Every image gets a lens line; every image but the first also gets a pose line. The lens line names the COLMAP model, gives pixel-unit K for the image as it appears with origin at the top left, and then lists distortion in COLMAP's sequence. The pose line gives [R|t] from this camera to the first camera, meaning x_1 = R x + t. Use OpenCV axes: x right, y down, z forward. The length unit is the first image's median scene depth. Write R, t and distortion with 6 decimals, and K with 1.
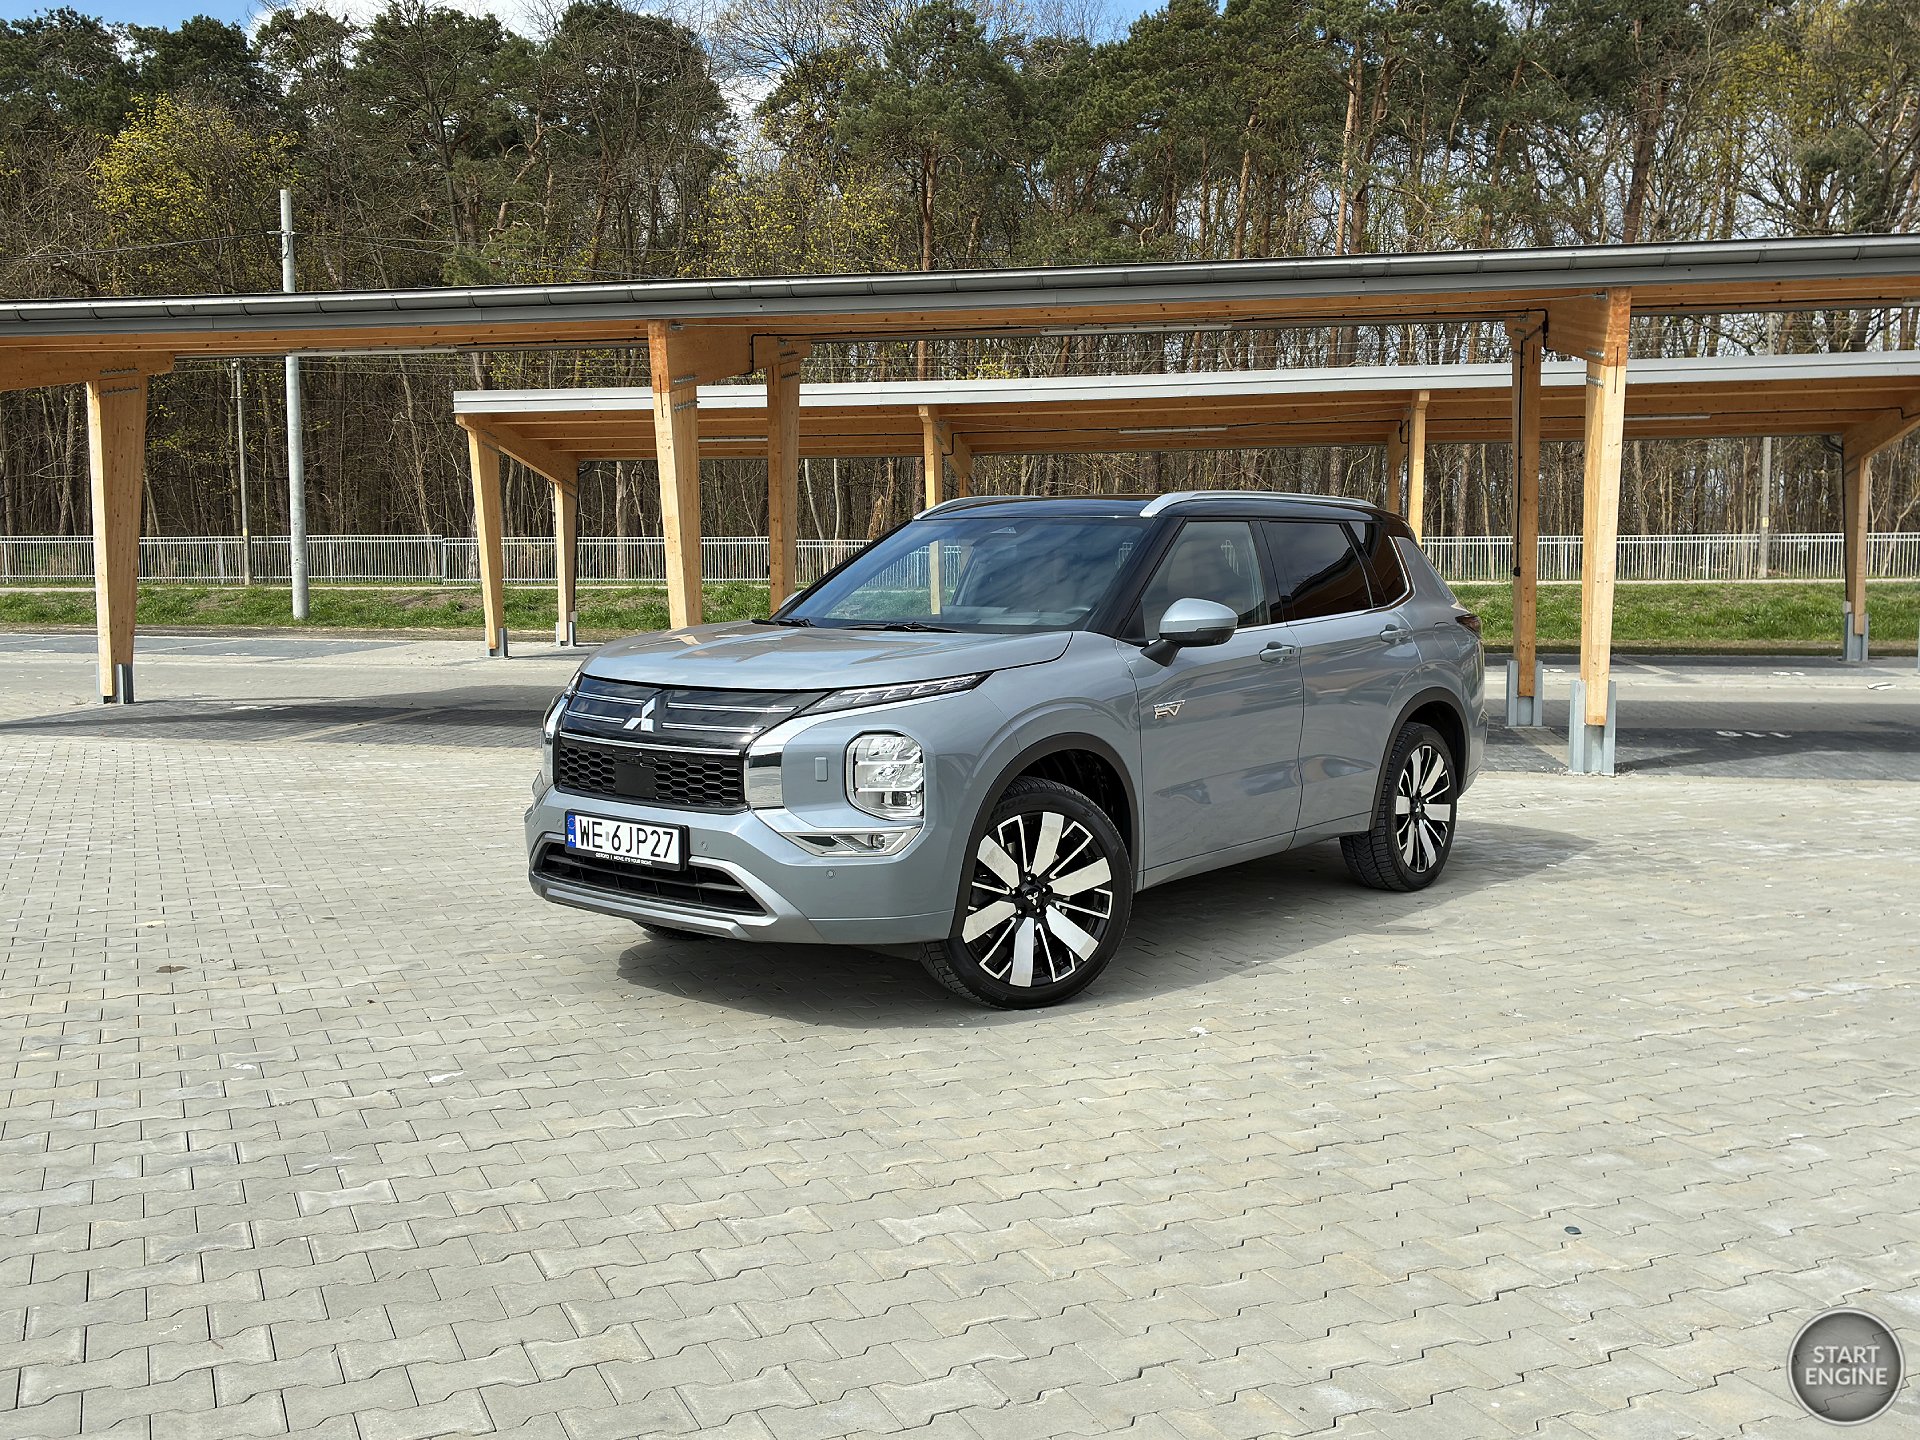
lens RADIAL K [[1737.1, 0, 960.0], [0, 1737.1, 720.0], [0, 0, 1]] dist [0.012611, 0.011637]
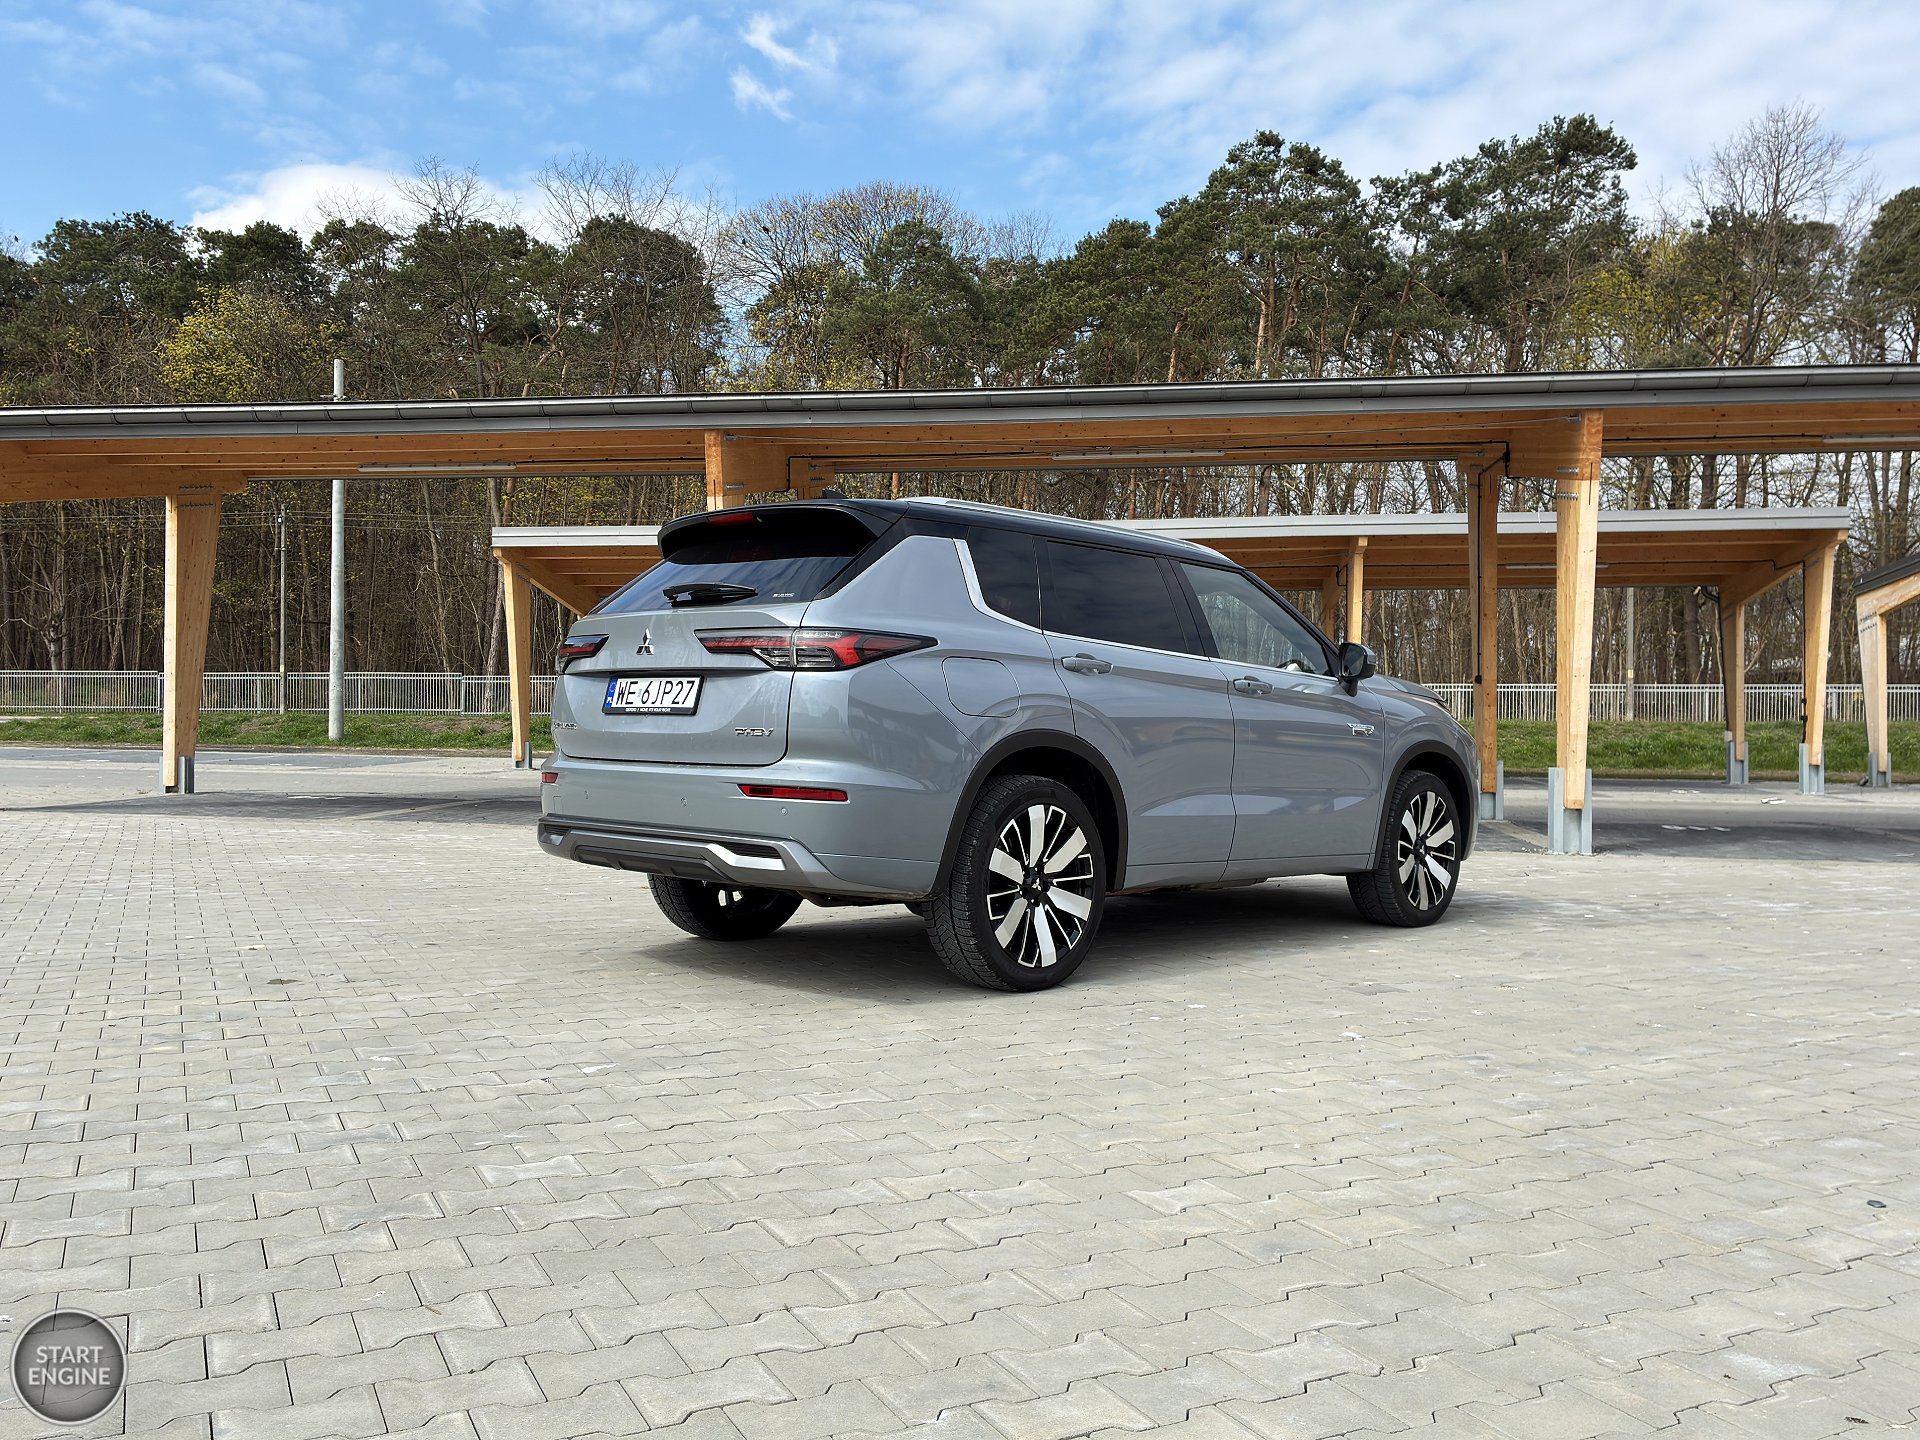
lens RADIAL K [[1530.7, 0, 960.0], [0, 1530.7, 720.0], [0, 0, 1]] dist [0.007967, 0.031441]
pose [[0.999360, 0.010473, 0.034194, -0.109606], [-0.007434, 0.996108, -0.087827, 0.074632], [-0.034981, 0.087516, 0.995549, 0.119826]]
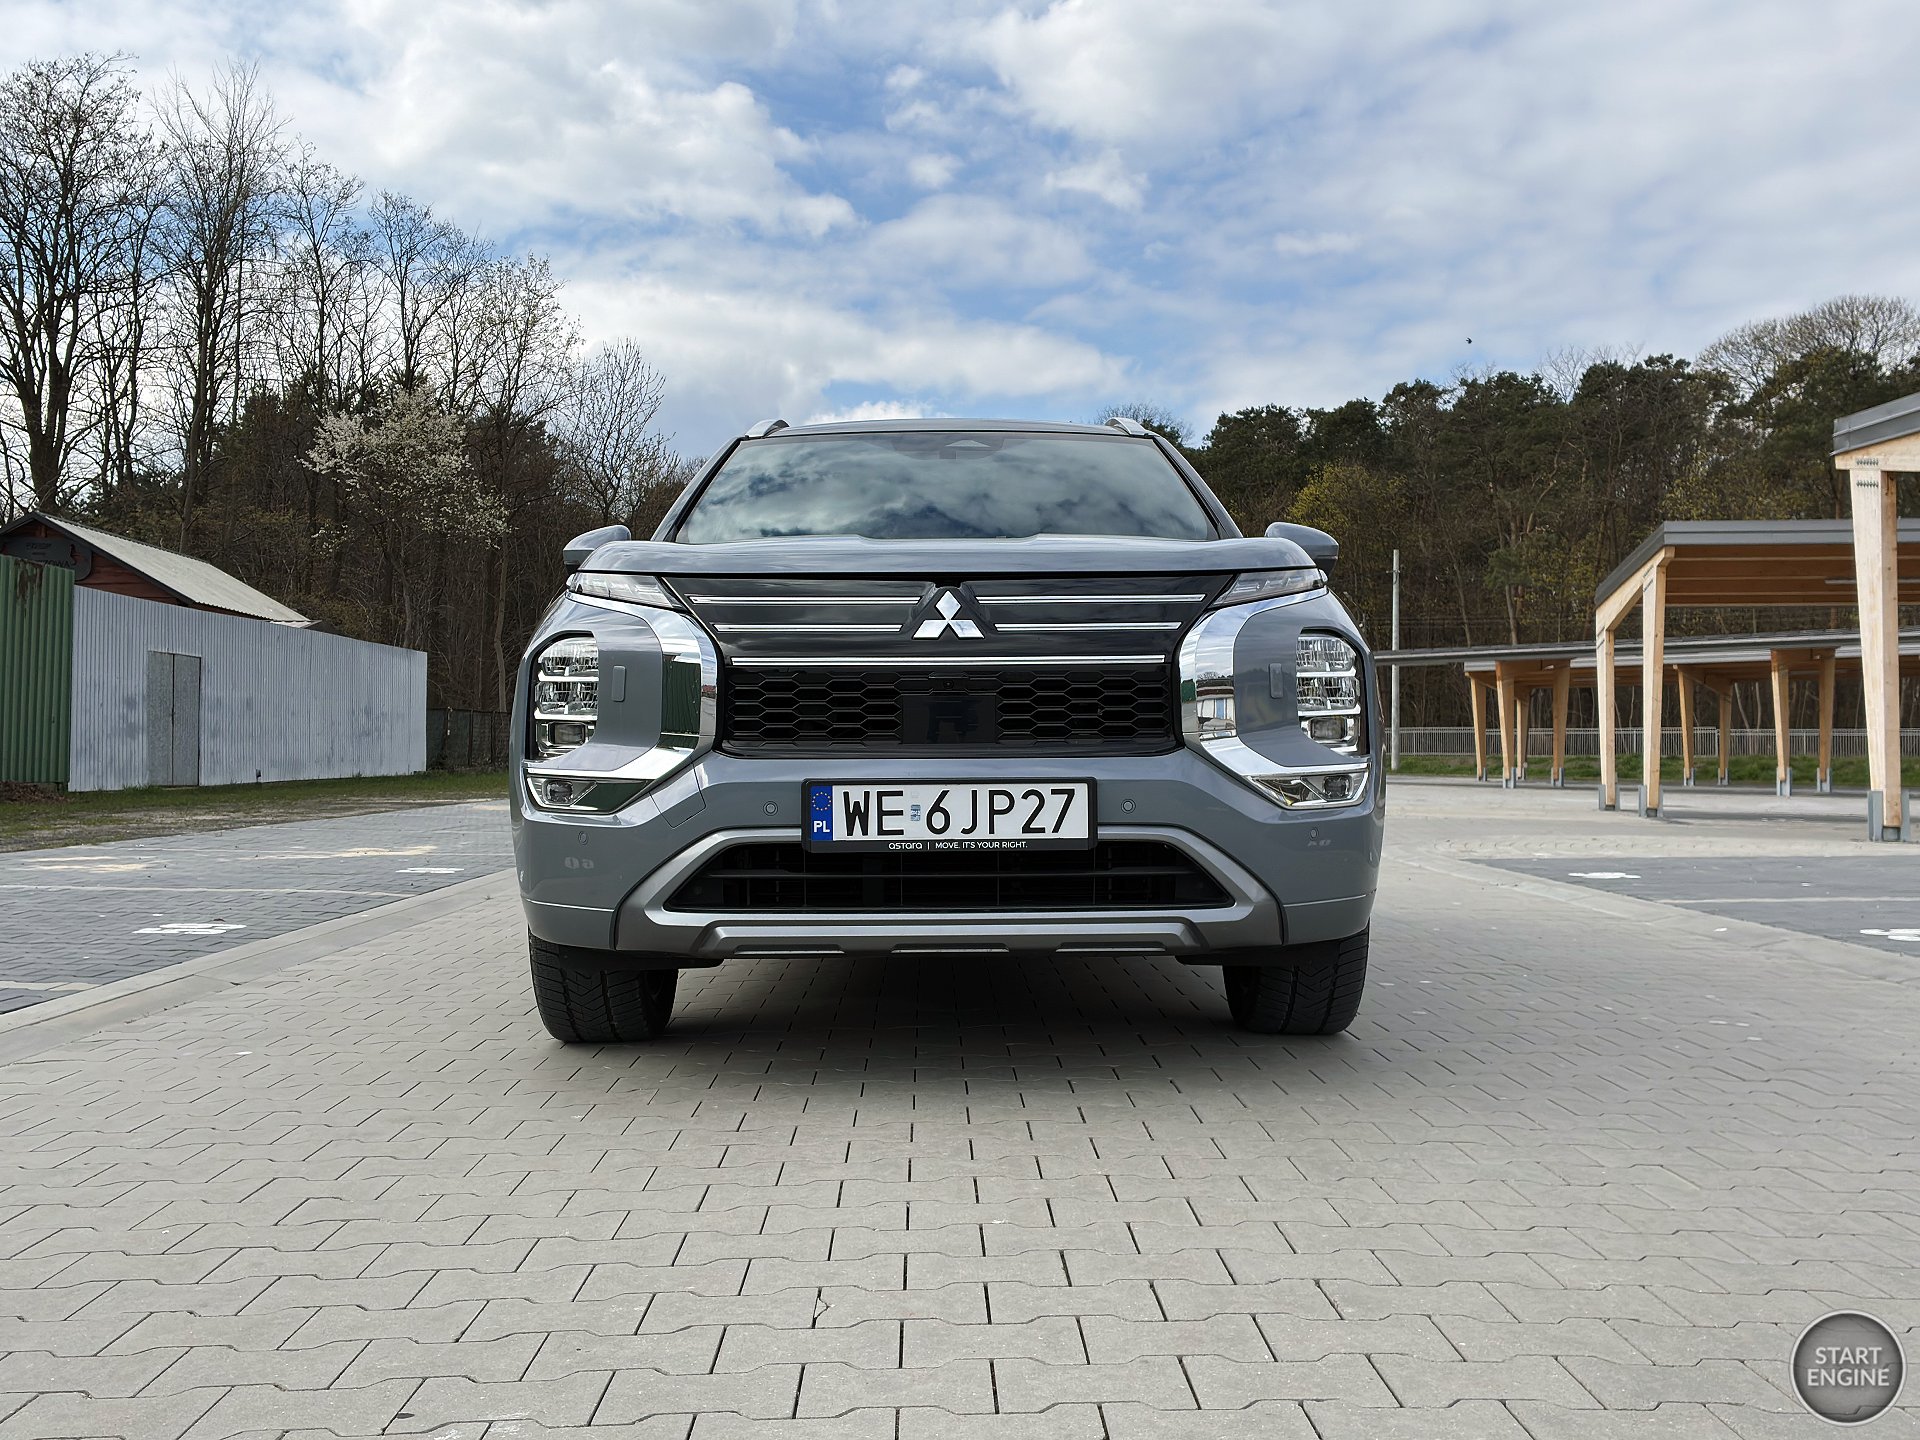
lens RADIAL K [[1837.0, 0, 960.0], [0, 1837.0, 720.0], [0, 0, 1]] dist [0.013905, 0.016930]
pose [[0.828264, -0.004691, -0.560318, 2.357386], [-0.057050, 0.994063, -0.092653, 0.664834], [0.557426, 0.108707, 0.823079, -6.169981]]
